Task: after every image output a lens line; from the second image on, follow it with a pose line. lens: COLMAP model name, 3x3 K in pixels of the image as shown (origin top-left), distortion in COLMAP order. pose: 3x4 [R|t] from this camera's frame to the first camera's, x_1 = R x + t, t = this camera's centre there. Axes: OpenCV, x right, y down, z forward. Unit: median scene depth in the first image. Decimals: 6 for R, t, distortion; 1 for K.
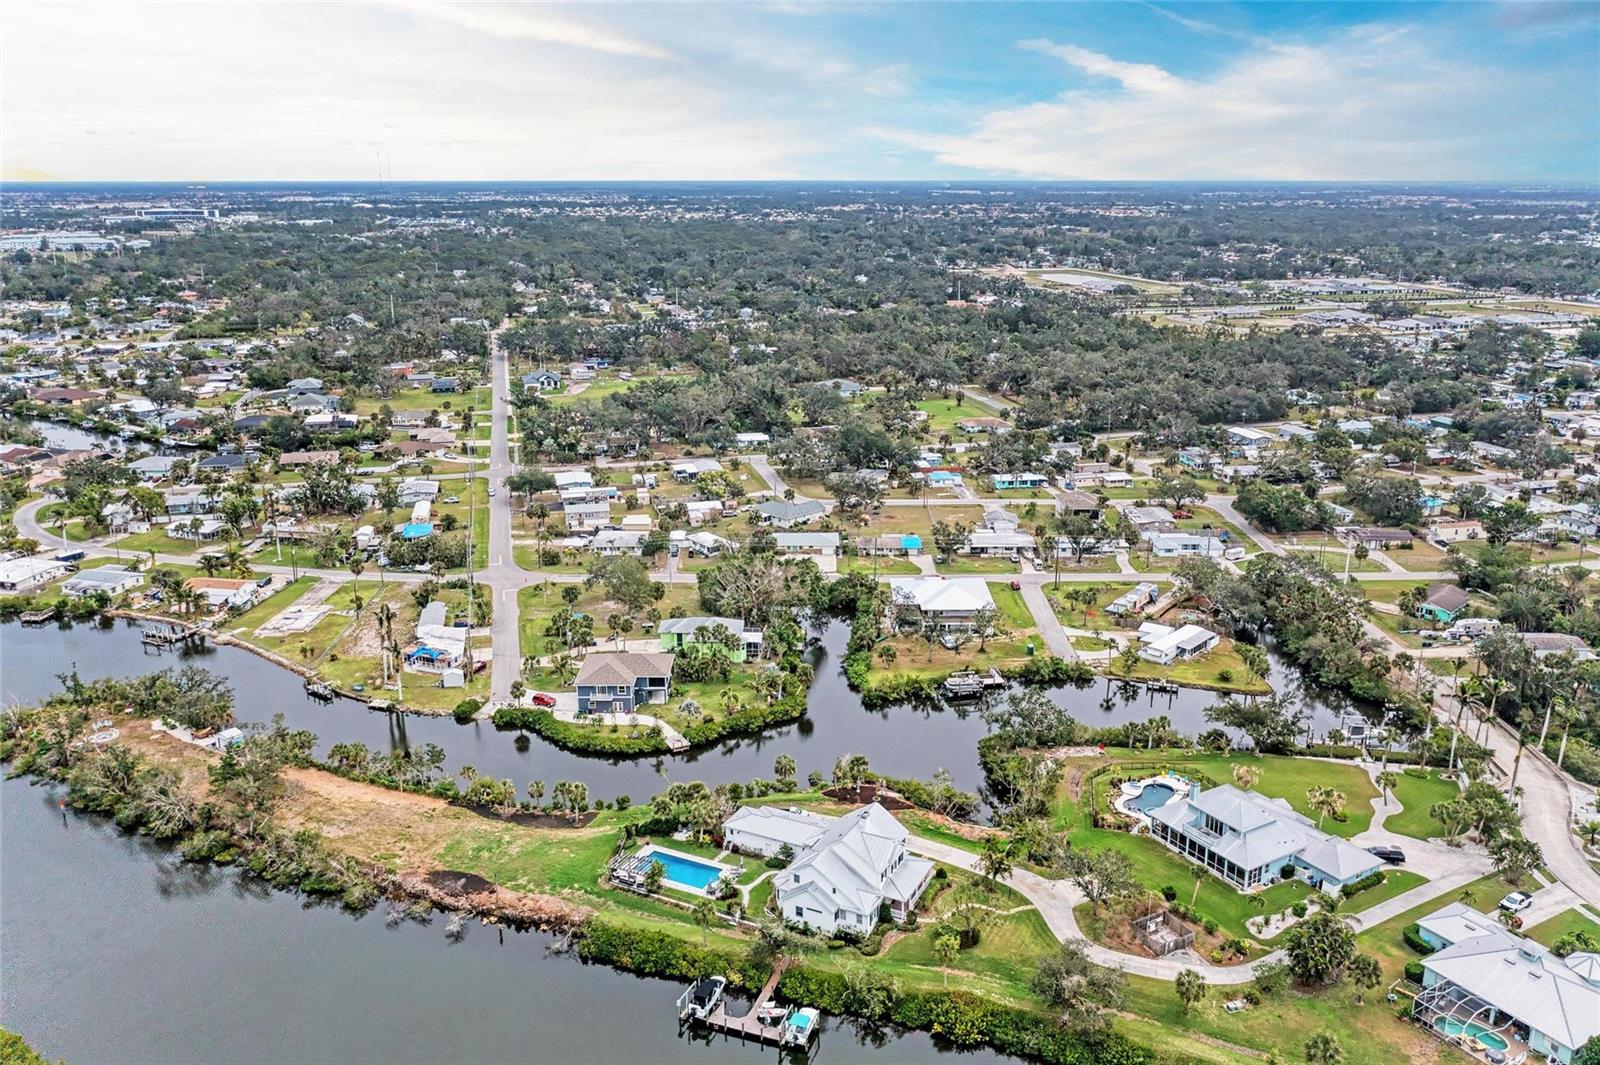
lens RADIAL K [[1296.8, 0, 800.0], [0, 1296.8, 532.5], [0, 0, 1]] dist [-0.004355, -0.004158]
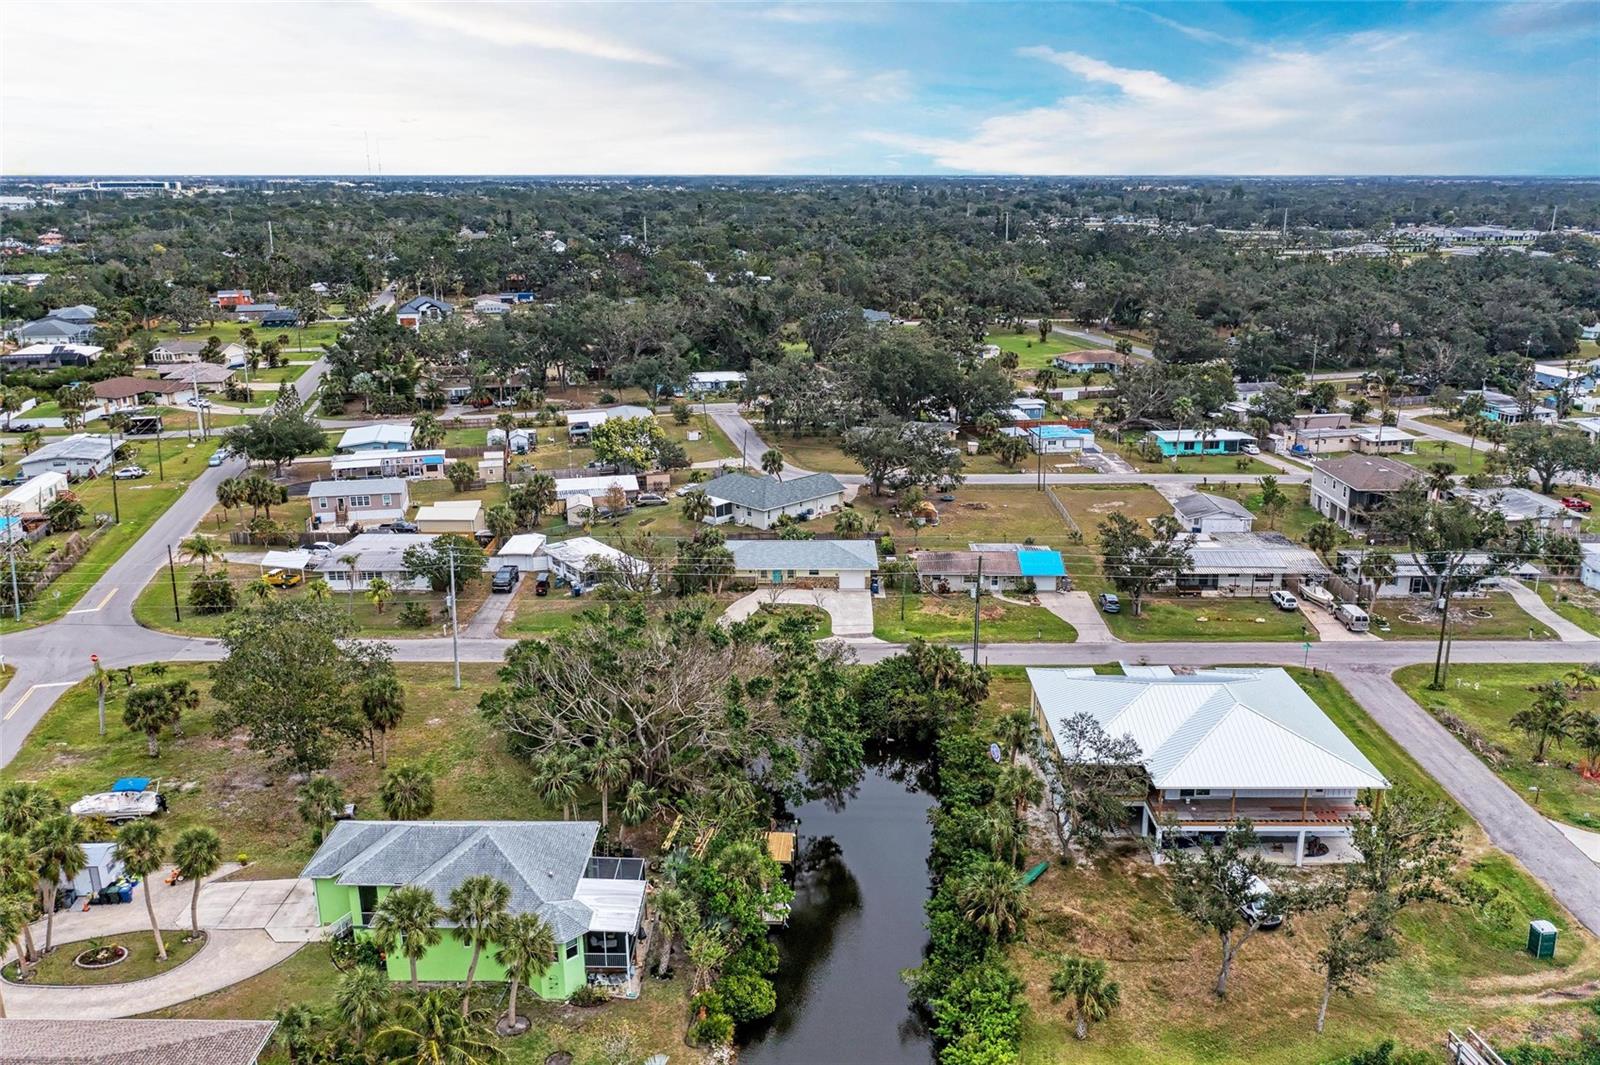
lens RADIAL K [[1258.2, 0, 800.0], [0, 1258.2, 532.5], [0, 0, 1]] dist [0.002160, 0.000960]
pose [[0.999980, 0.003515, -0.005218, 0.005186], [-0.003506, 0.999992, 0.001700, -0.002820], [0.005224, -0.001682, 0.999985, 0.500644]]
